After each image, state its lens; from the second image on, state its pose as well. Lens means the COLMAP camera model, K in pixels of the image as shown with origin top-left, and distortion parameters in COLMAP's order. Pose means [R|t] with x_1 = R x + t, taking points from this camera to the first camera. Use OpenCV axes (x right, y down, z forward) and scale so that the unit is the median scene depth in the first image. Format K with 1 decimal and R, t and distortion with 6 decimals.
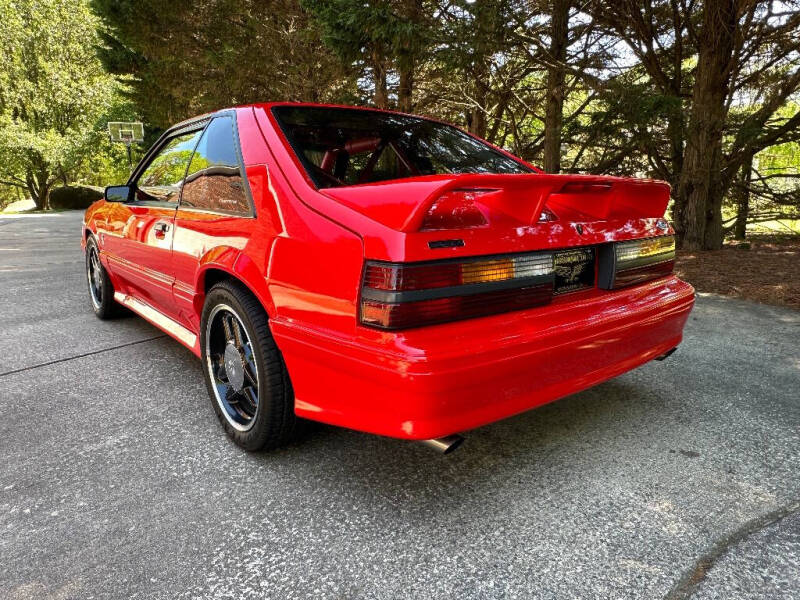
lens RADIAL K [[587.2, 0, 394.7], [0, 587.2, 298.1], [0, 0, 1]] dist [0.040757, -0.051866]
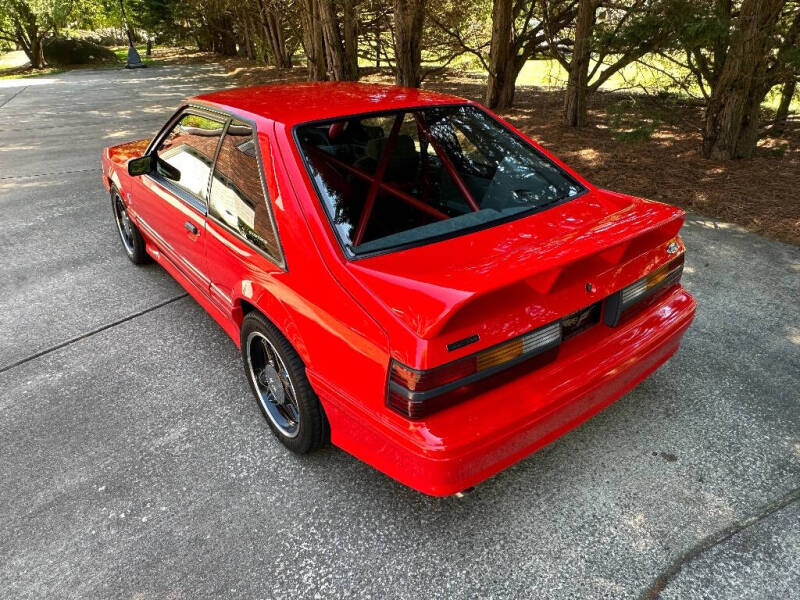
lens RADIAL K [[587.2, 0, 392.1], [0, 587.2, 323.4], [0, 0, 1]] dist [0.040757, -0.051866]
pose [[0.999497, -0.000211, -0.031726, -0.010647], [0.009669, 0.954437, 0.298256, -0.404485], [0.030218, -0.298412, 0.953959, -0.056662]]
